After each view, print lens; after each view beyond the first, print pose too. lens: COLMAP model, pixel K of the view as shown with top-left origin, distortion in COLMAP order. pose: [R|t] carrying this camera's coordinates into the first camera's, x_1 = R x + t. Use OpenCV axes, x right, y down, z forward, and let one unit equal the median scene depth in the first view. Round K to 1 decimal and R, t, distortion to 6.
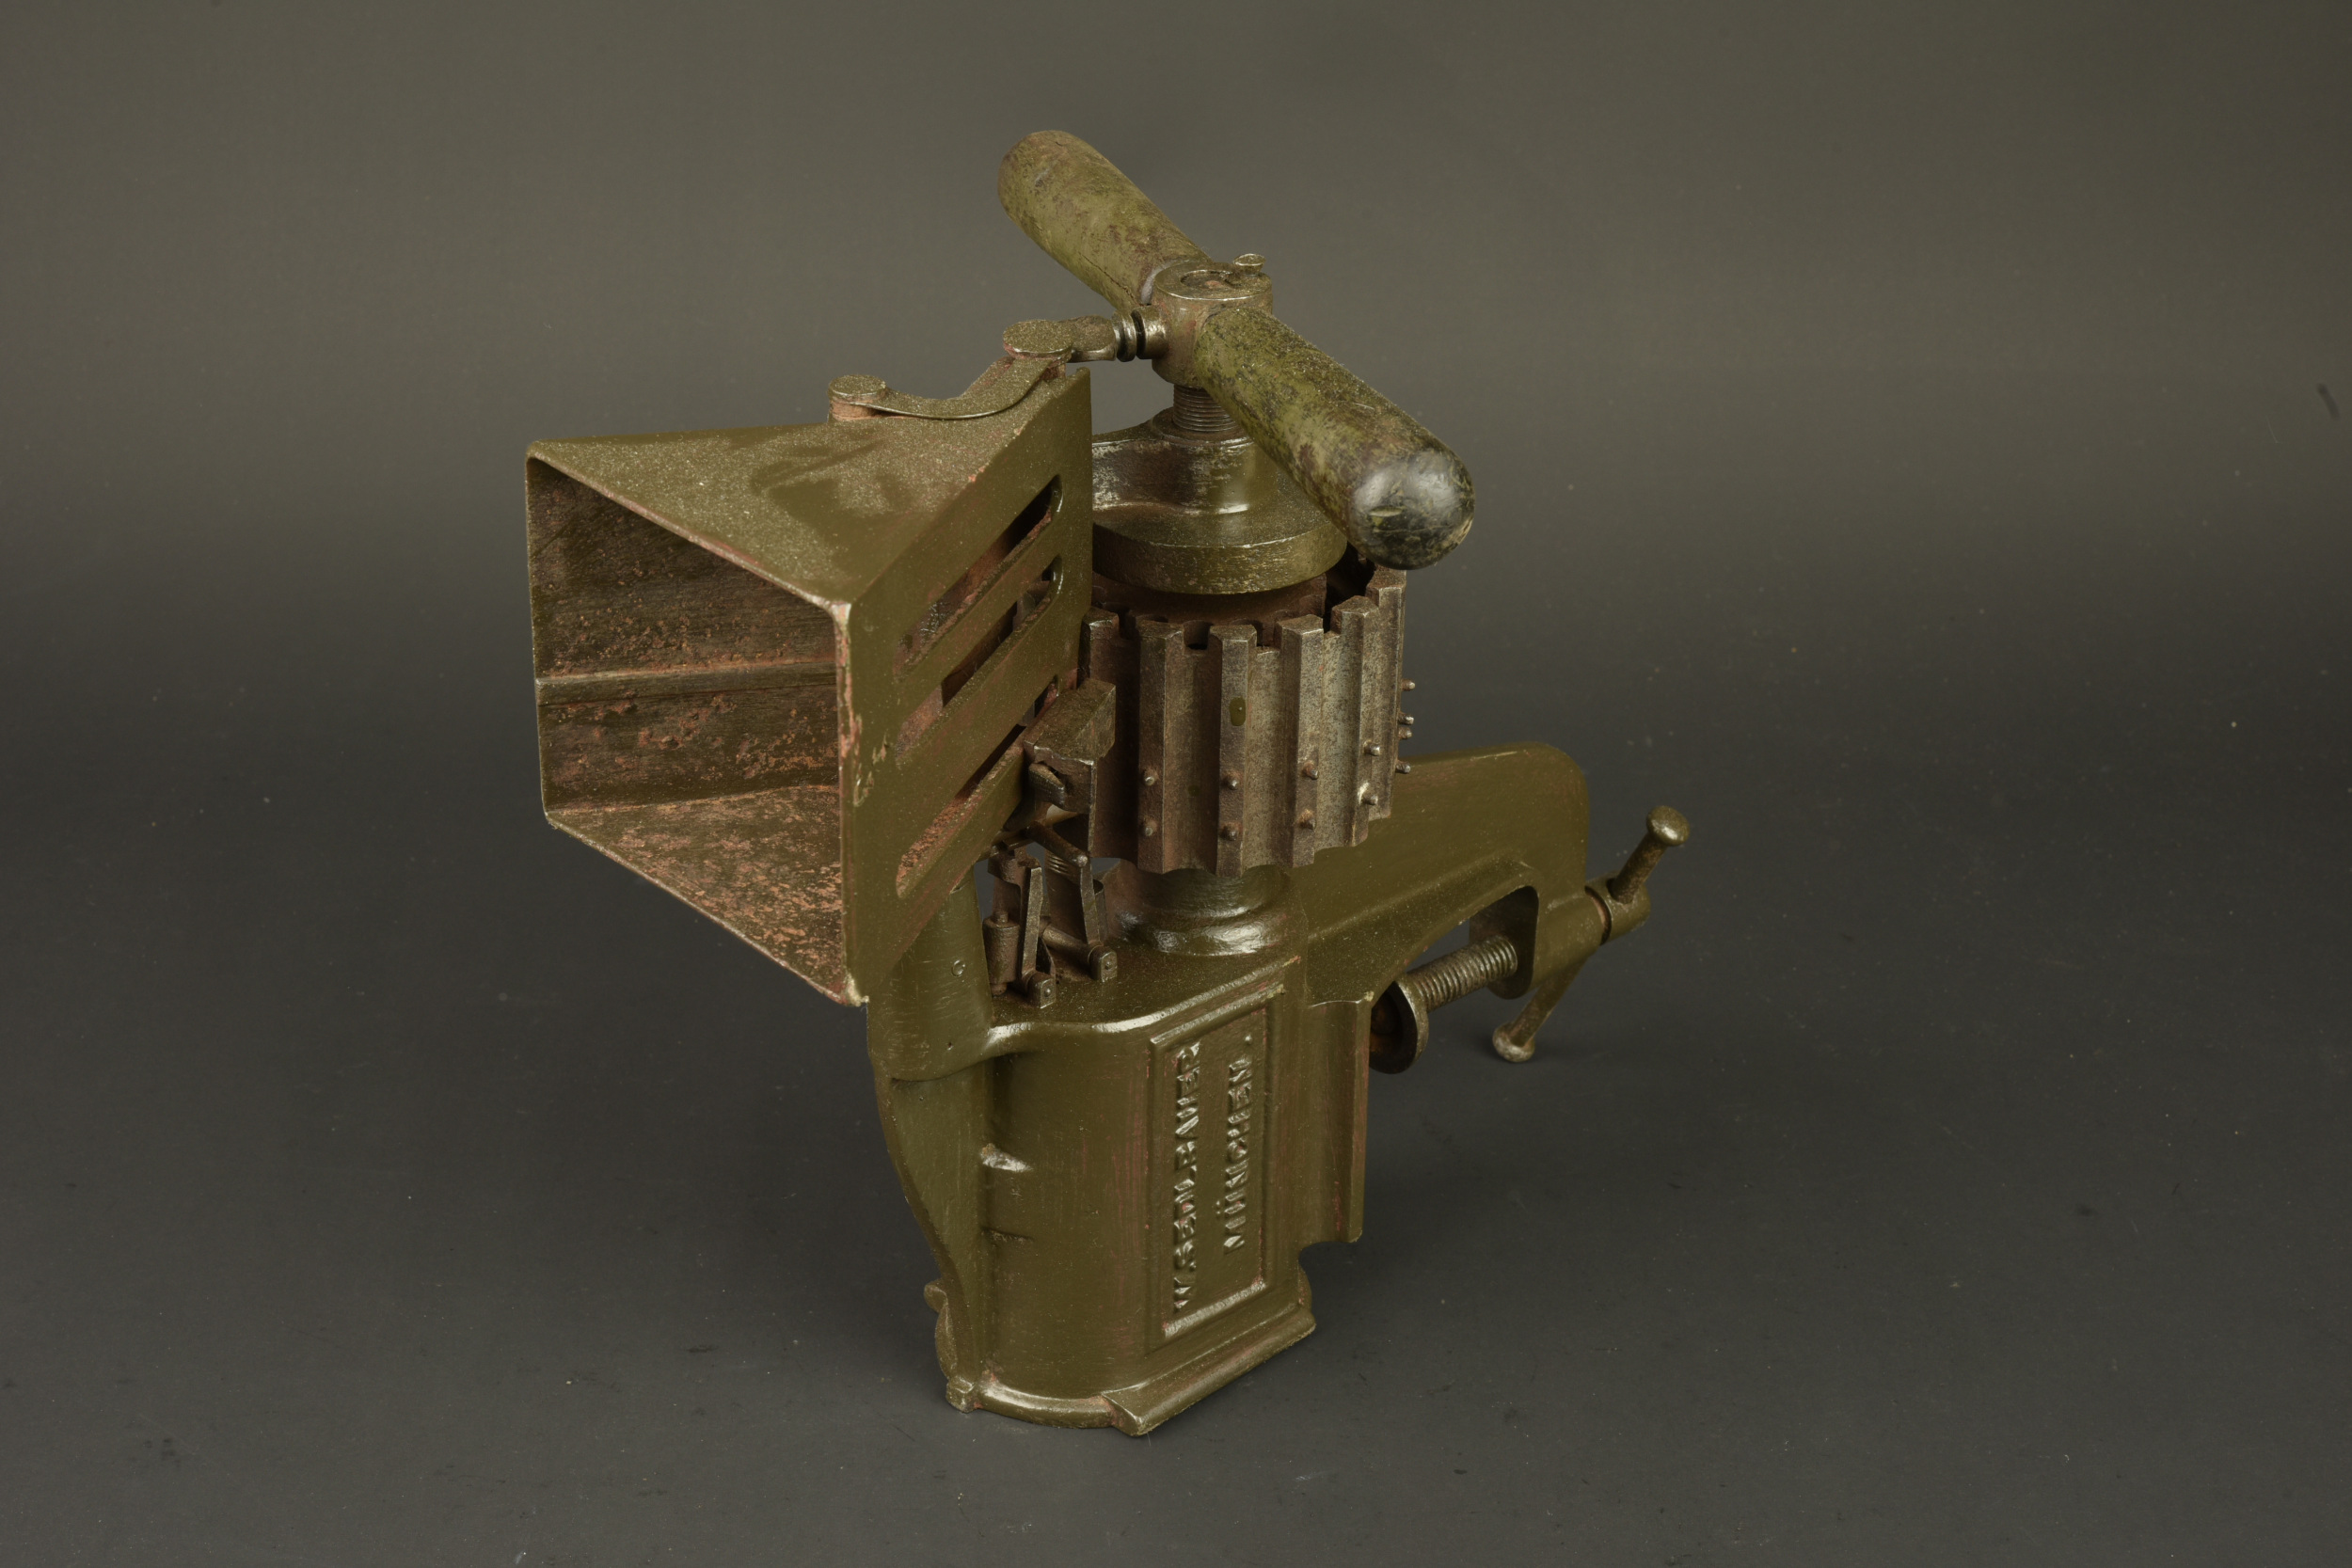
lens RADIAL K [[4039.9, 0, 1176.0], [0, 4039.9, 784.0], [0, 0, 1]] dist [0.008982, 0.062812]
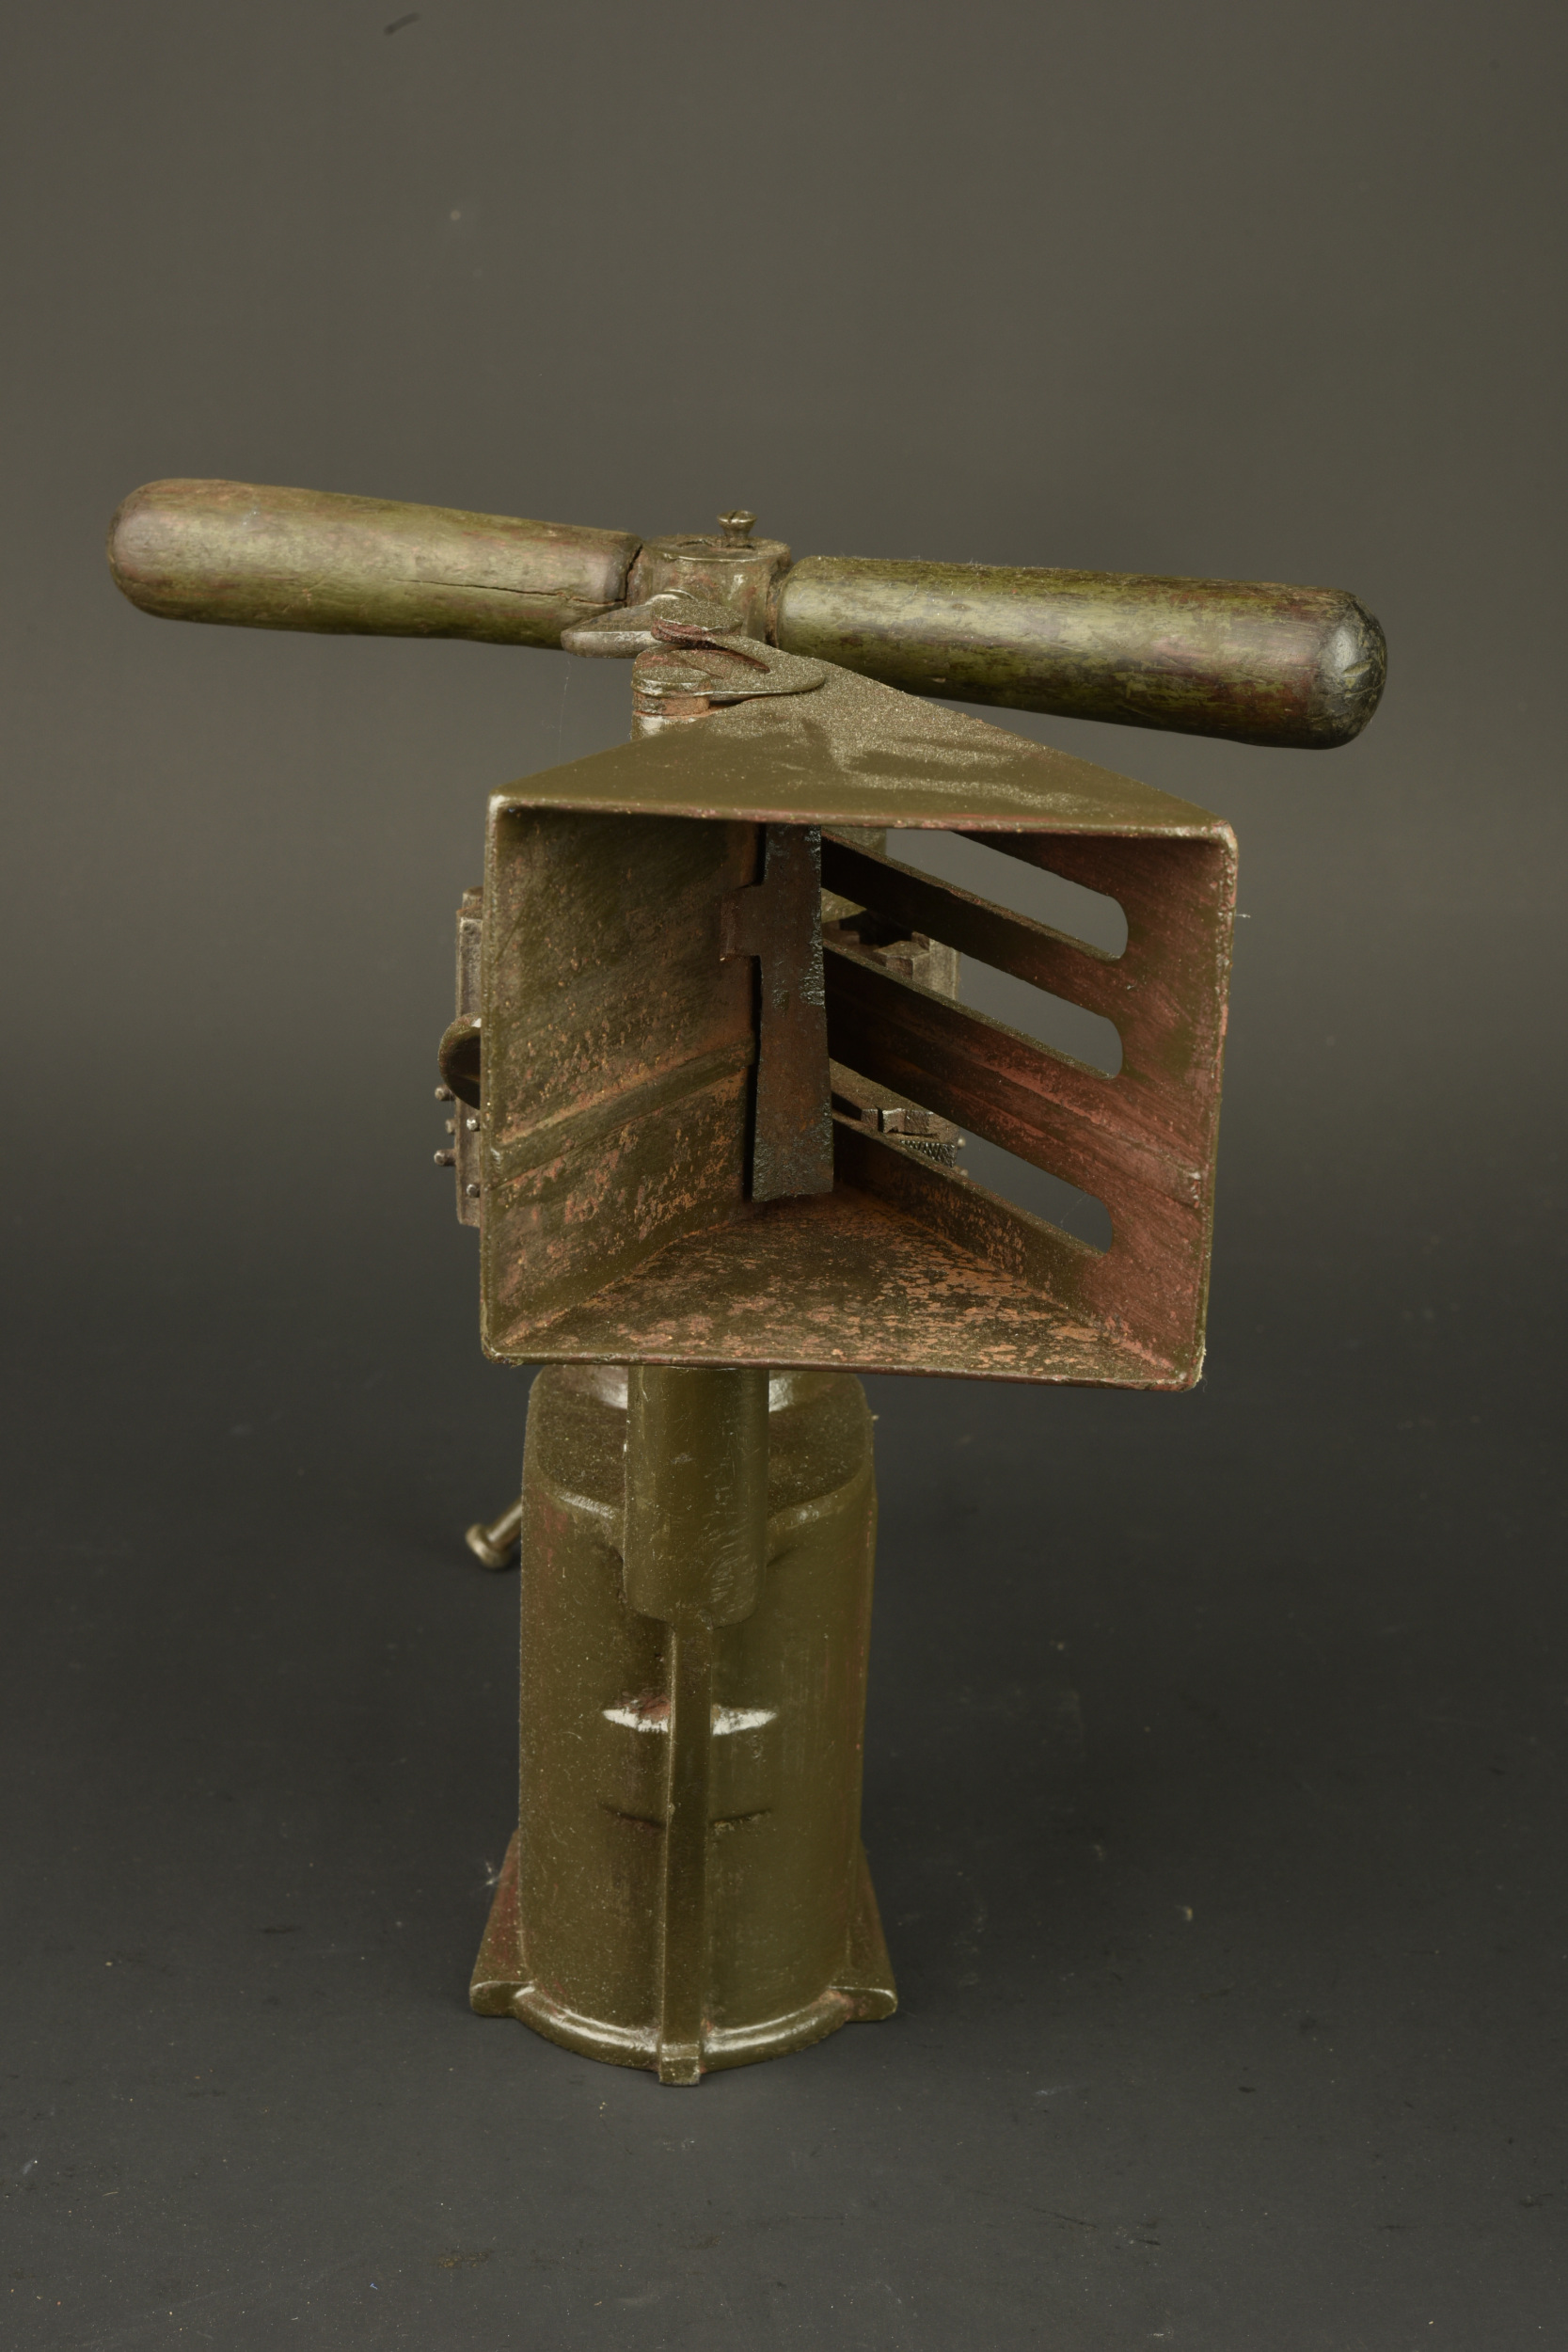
lens RADIAL K [[4039.9, 0, 784.0], [0, 4039.9, 1176.0], [0, 0, 1]] dist [0.008982, 0.062812]
pose [[0.656017, -0.231709, 0.718298, -0.615742], [0.306702, 0.951428, 0.026804, -0.024467], [-0.689620, 0.202719, 0.695219, 0.482793]]
